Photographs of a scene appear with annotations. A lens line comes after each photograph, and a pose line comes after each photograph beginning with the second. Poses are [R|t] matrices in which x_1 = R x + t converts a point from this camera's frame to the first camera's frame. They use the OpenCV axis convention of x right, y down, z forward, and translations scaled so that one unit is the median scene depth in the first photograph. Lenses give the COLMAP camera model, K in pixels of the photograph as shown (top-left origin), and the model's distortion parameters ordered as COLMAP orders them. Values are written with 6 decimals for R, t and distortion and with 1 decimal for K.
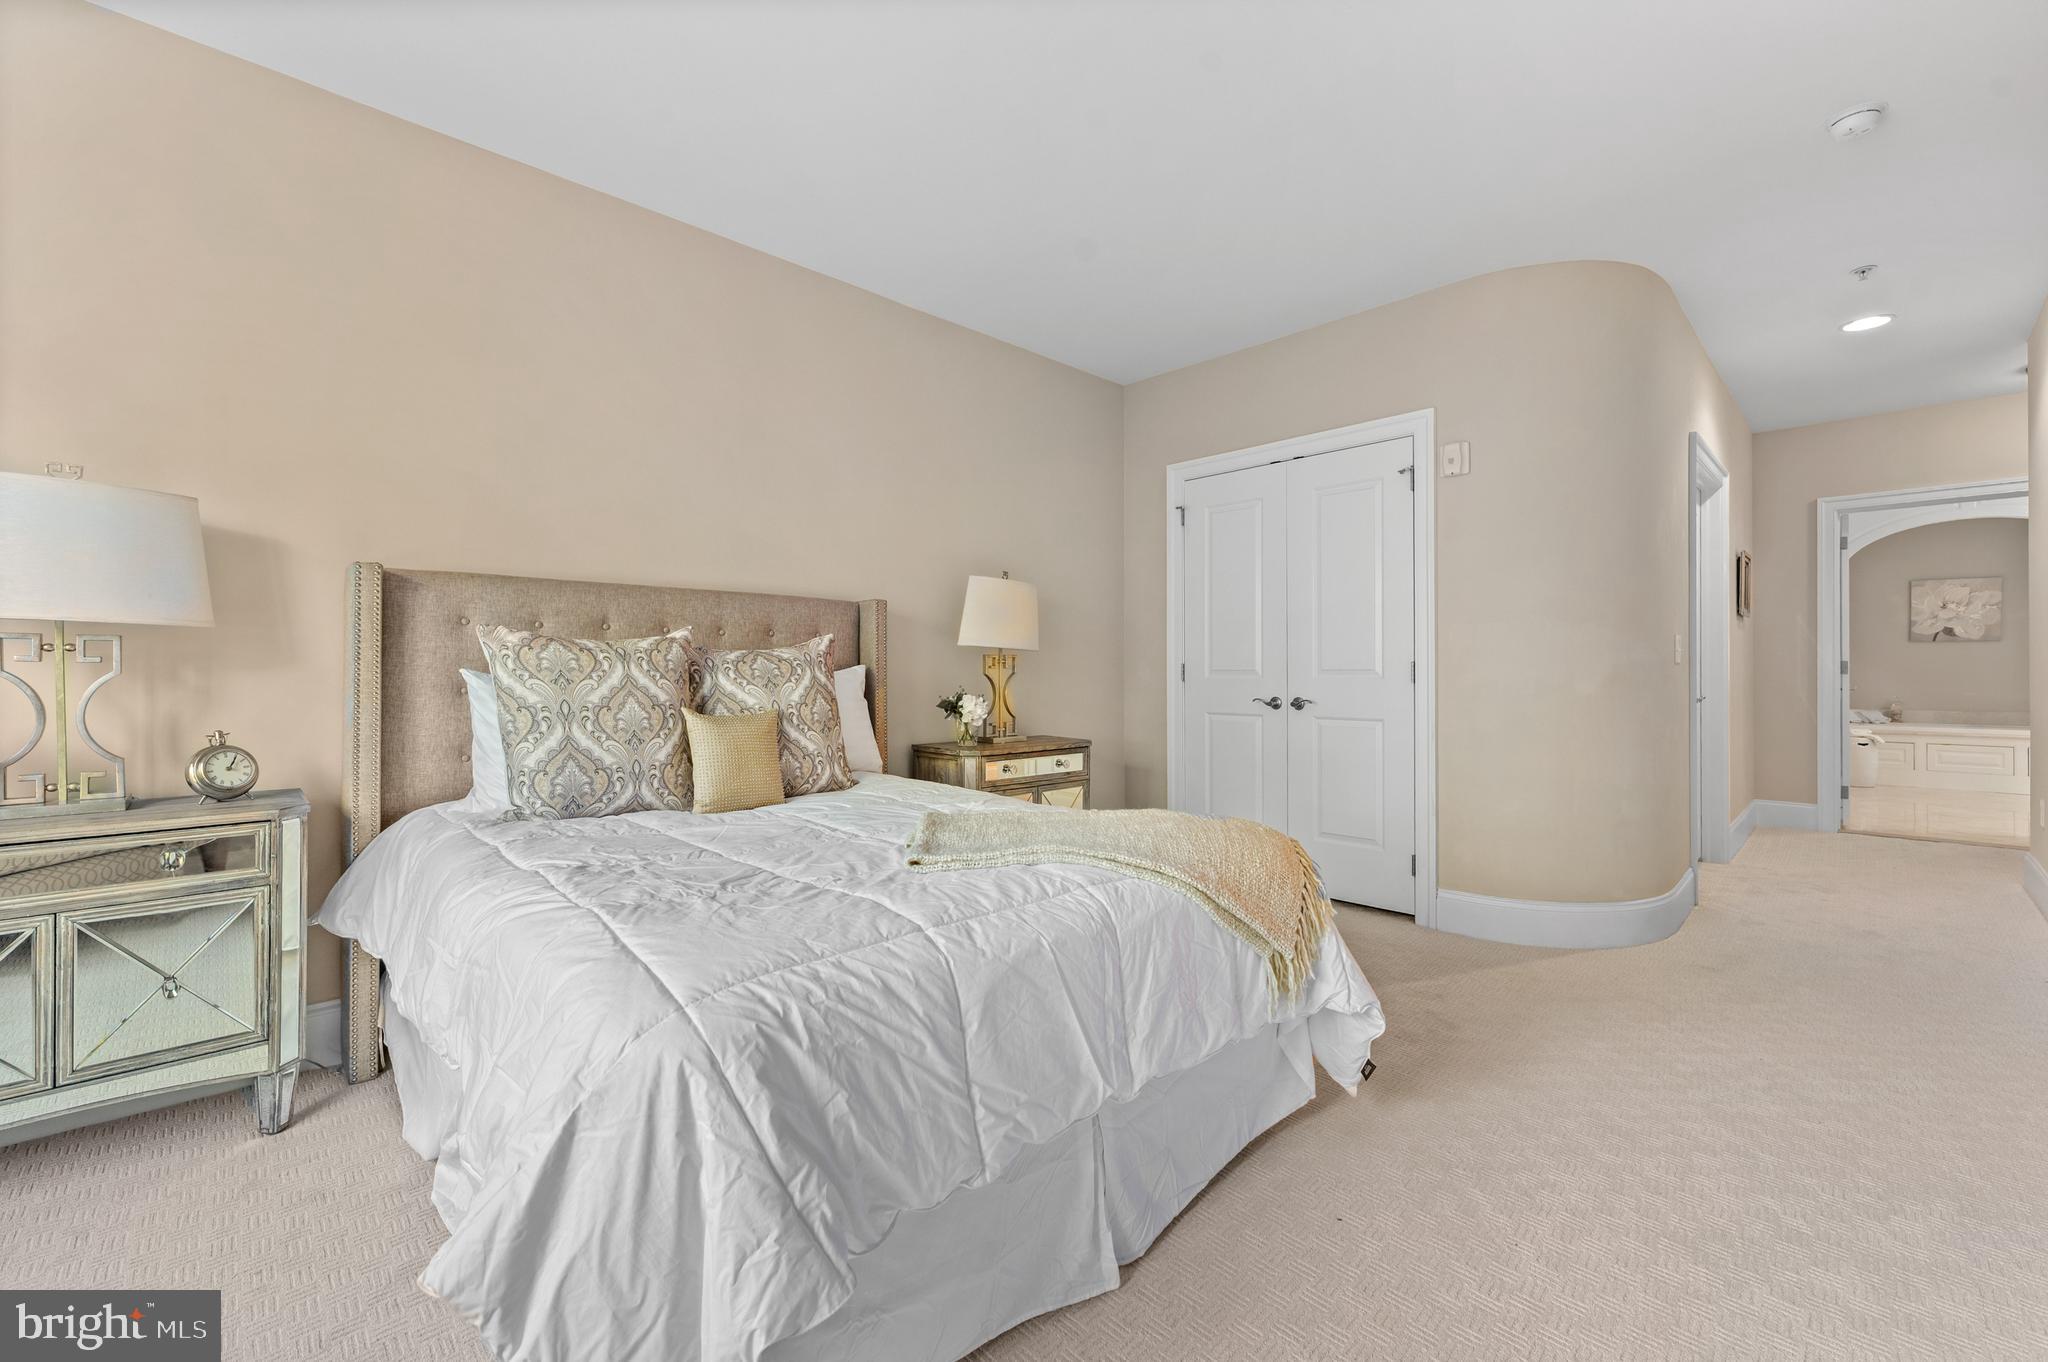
lens RADIAL K [[826.3, 0, 1039.6], [0, 826.3, 672.6], [0, 0, 1]] dist [-0.002242, -0.000533]
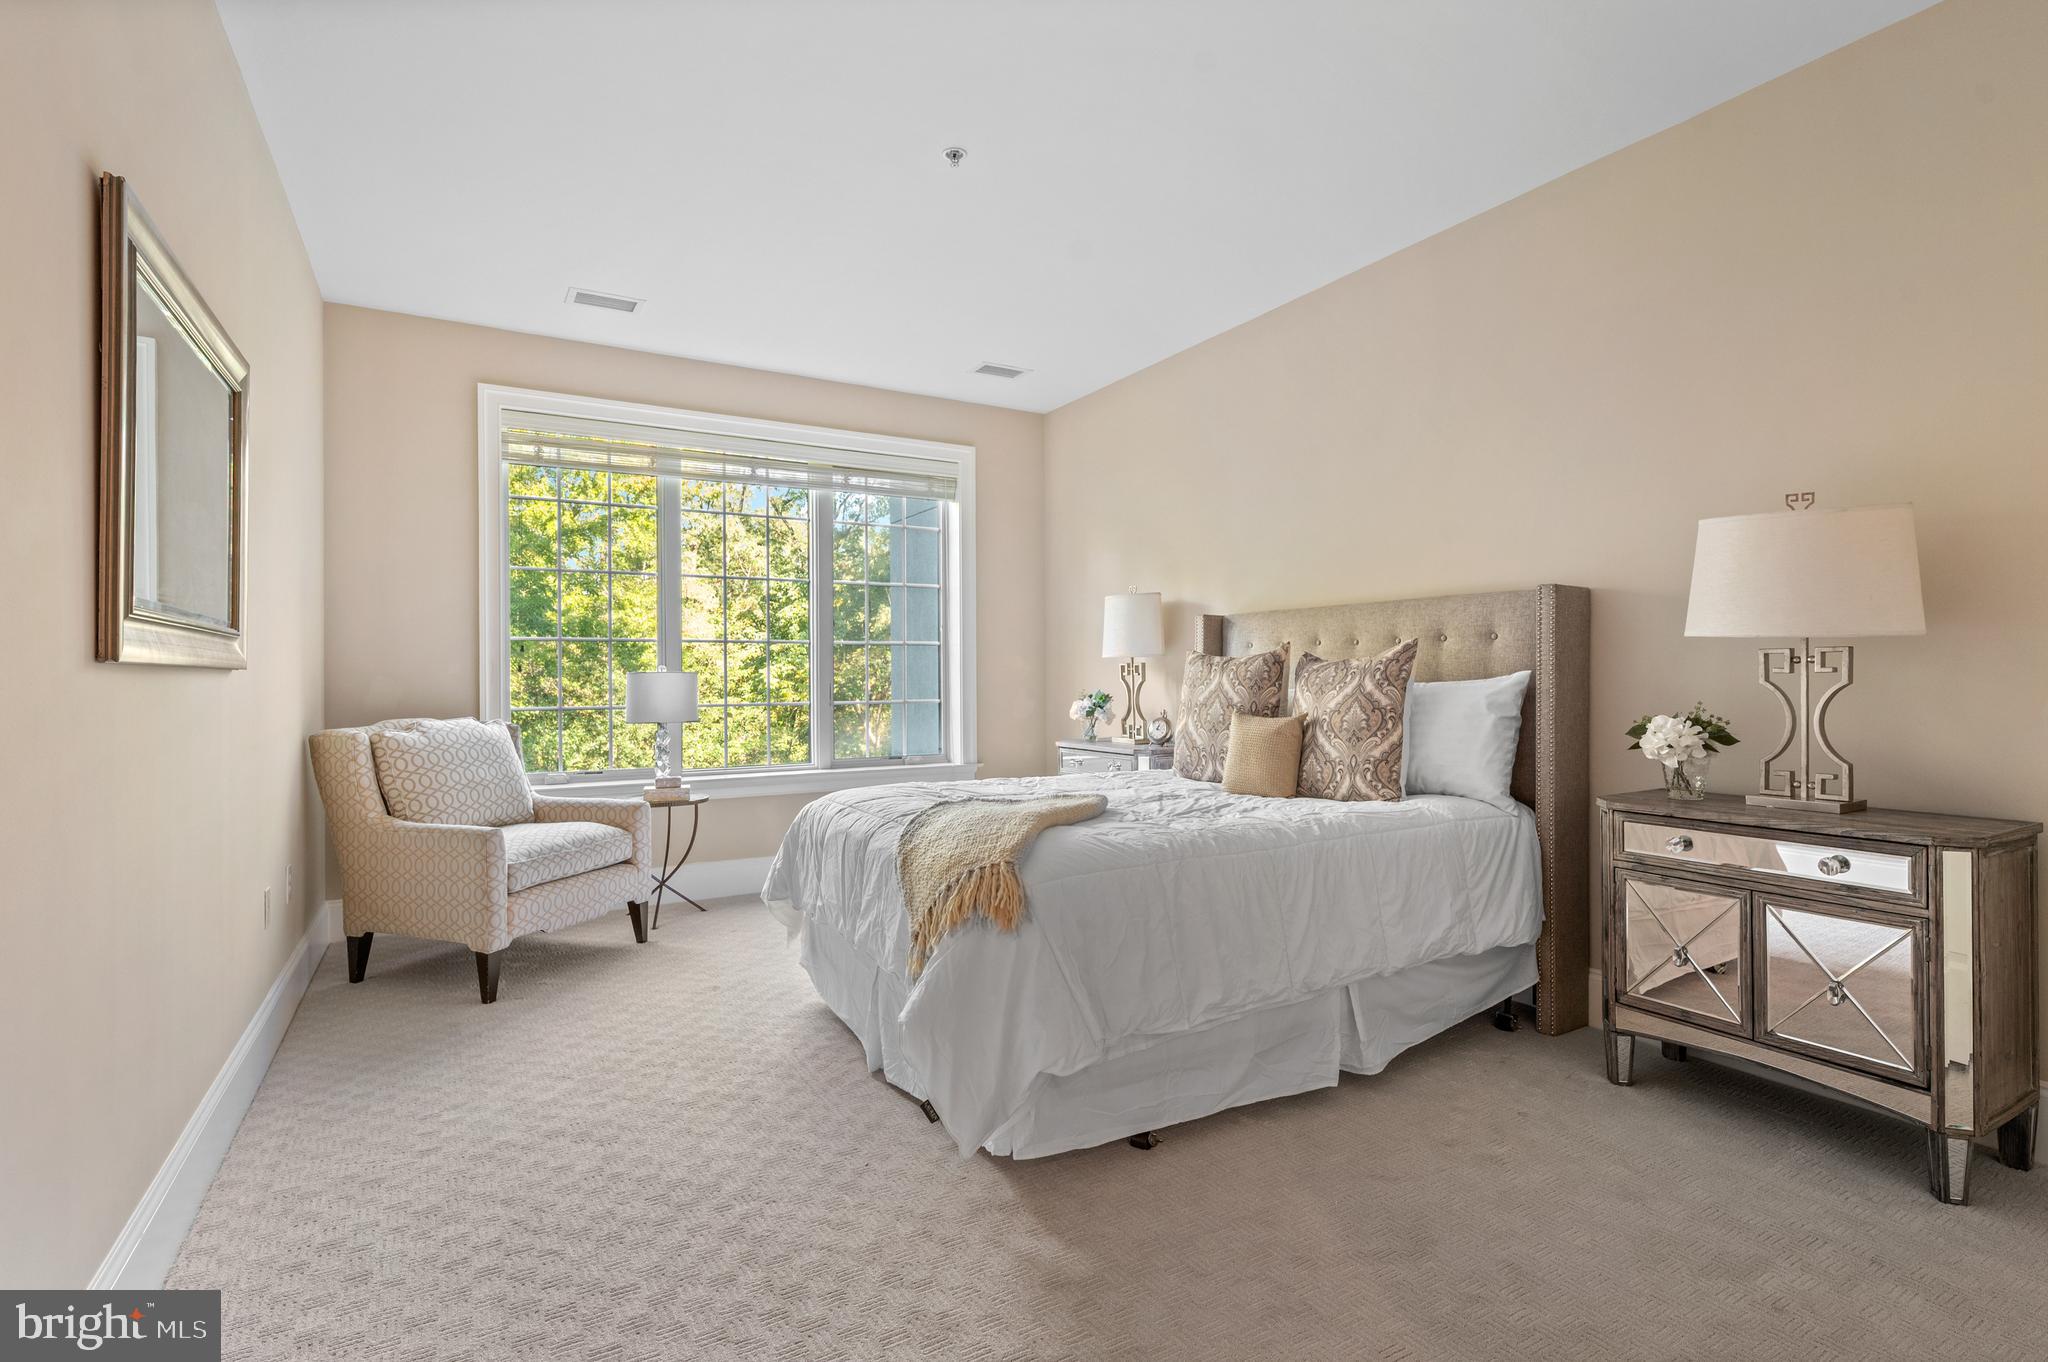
lens RADIAL K [[958.8, 0, 1036.3], [0, 958.8, 681.8], [0, 0, 1]] dist [-0.002750, 0.002535]
pose [[-0.233013, 0.001278, -0.972473, 0.733410], [-0.002297, 0.999996, 0.001864, 0.000462], [0.972471, 0.002668, -0.233009, 0.706424]]
